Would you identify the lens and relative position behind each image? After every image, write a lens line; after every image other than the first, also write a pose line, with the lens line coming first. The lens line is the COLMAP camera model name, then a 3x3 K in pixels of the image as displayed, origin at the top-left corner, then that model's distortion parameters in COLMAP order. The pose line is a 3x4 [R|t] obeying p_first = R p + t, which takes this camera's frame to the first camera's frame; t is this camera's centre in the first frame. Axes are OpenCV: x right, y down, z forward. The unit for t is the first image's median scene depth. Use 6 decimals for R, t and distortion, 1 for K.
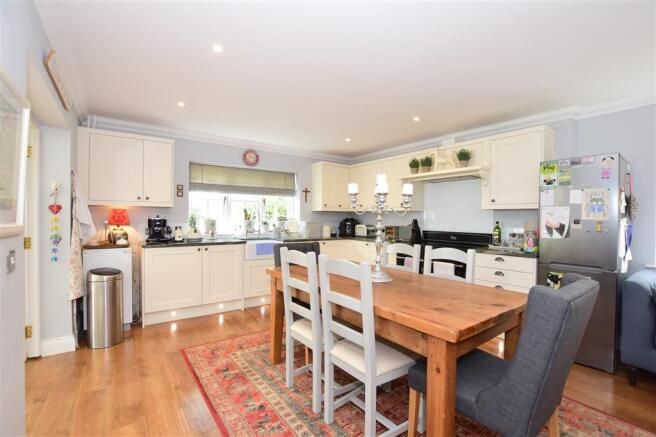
lens RADIAL K [[289.5, 0, 330.8], [0, 289.5, 220.3], [0, 0, 1]] dist [-0.019863, -0.000100]
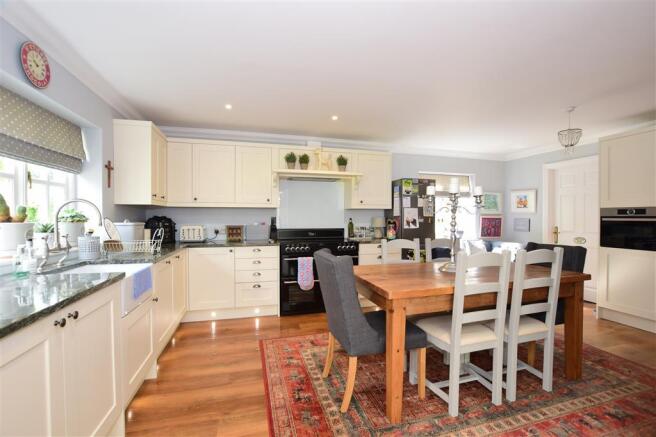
lens RADIAL K [[289.5, 0, 330.8], [0, 289.5, 220.3], [0, 0, 1]] dist [-0.019863, -0.000100]
pose [[0.355874, -0.021727, 0.934281, -0.638358], [0.010586, 0.999759, 0.019217, -0.011665], [-0.934474, 0.003052, 0.356018, 0.629509]]
